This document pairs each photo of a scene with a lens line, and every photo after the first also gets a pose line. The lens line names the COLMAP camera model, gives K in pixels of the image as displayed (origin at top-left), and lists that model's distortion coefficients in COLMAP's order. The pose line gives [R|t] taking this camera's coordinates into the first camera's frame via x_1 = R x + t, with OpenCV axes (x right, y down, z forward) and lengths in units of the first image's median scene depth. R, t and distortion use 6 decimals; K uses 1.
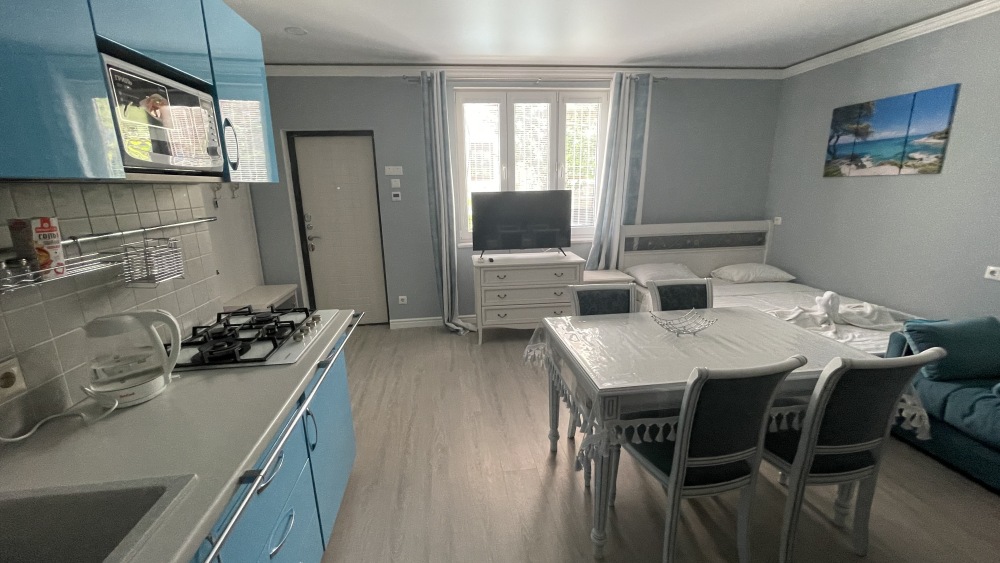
lens RADIAL K [[403.3, 0, 491.6], [0, 403.3, 283.2], [0, 0, 1]] dist [-0.001403, 0.000741]
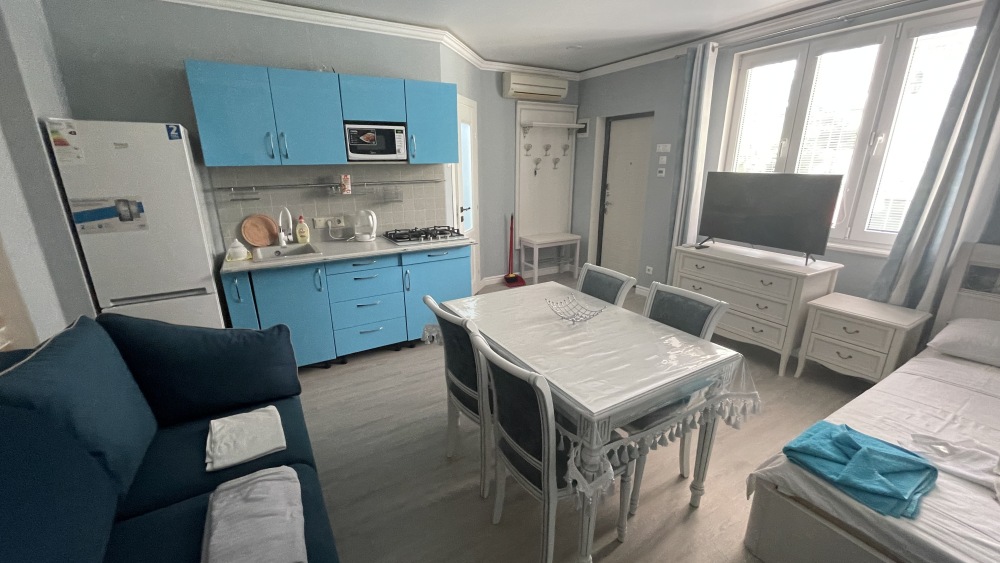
lens RADIAL K [[403.3, 0, 497.5], [0, 403.3, 282.0], [0, 0, 1]] dist [-0.001403, 0.000741]
pose [[0.400250, 0.279593, -0.872713, 0.673155], [-0.217418, 0.954103, 0.205954, -0.073316], [0.890241, 0.107310, 0.442668, 0.197034]]
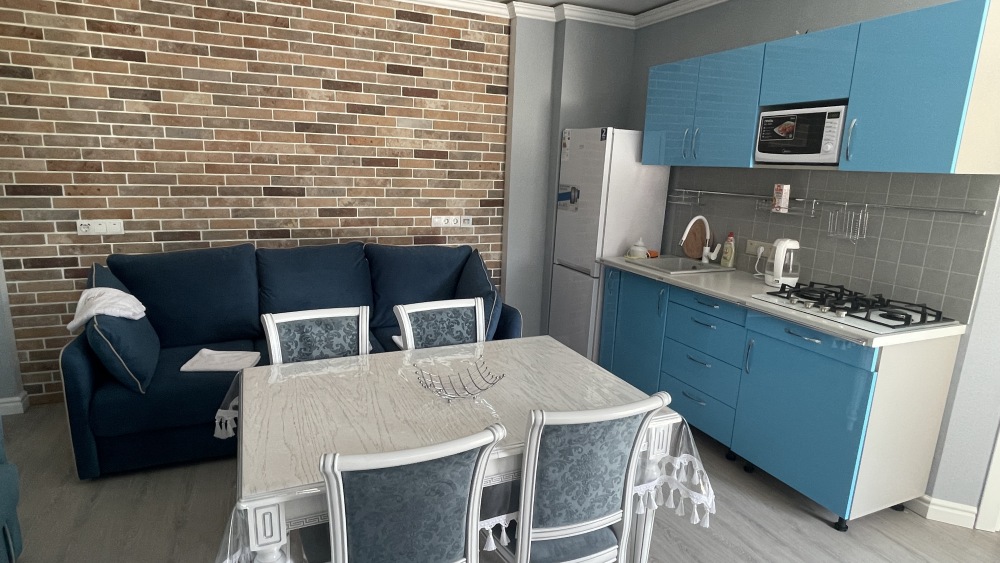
lens RADIAL K [[541.5, 0, 498.4], [0, 541.5, 288.7], [0, 0, 1]] dist [-0.019250, 0.008855]
pose [[-0.958262, 0.053840, -0.280775, 0.335152], [-0.081099, 0.890570, 0.447557, -0.229022], [0.274147, 0.451648, -0.849034, 0.899123]]
